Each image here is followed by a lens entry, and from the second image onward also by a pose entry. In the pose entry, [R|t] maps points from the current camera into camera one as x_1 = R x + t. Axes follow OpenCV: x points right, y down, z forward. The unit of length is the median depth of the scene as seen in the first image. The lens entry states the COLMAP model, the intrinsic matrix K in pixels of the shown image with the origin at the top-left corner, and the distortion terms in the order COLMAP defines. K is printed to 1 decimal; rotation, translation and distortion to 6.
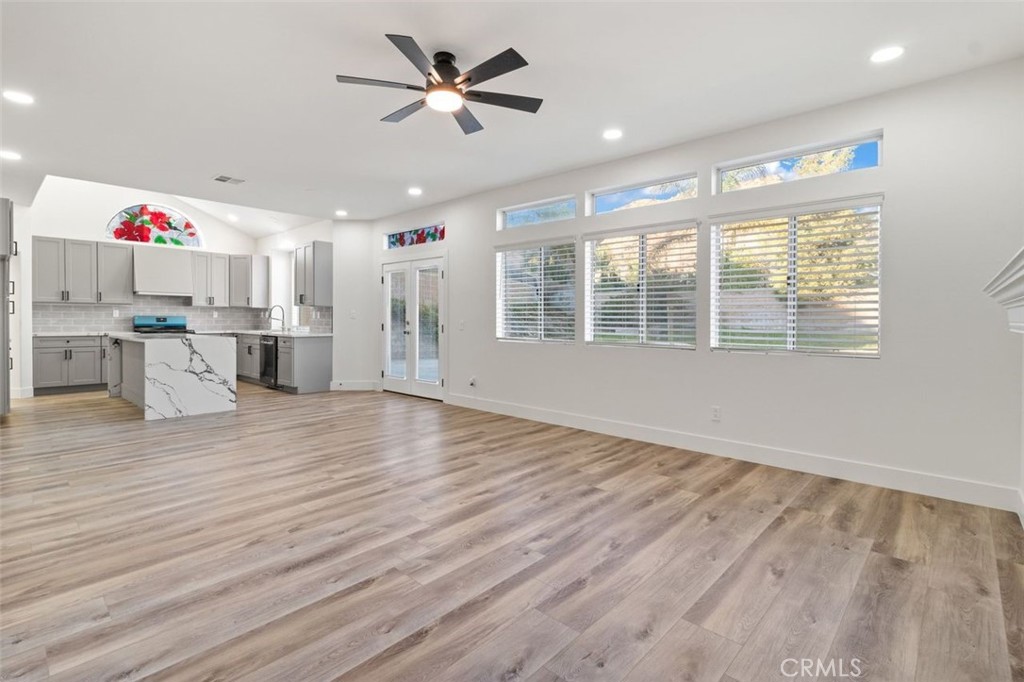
lens RADIAL K [[480.5, 0, 516.0], [0, 480.5, 326.9], [0, 0, 1]] dist [-0.000429, 0.000187]
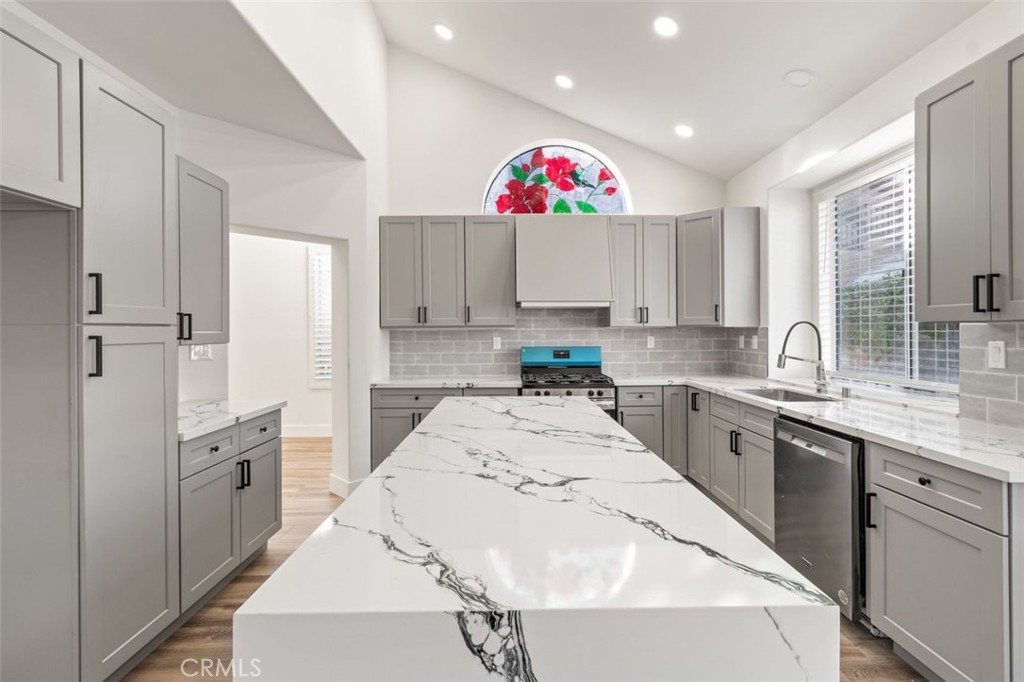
lens RADIAL K [[480.5, 0, 516.0], [0, 480.5, 326.9], [0, 0, 1]] dist [-0.000429, 0.000187]
pose [[0.682435, -0.015946, -0.730773, -0.380995], [-0.000961, 0.999742, -0.022713, -0.032238], [0.730946, 0.016203, 0.682243, 0.595363]]
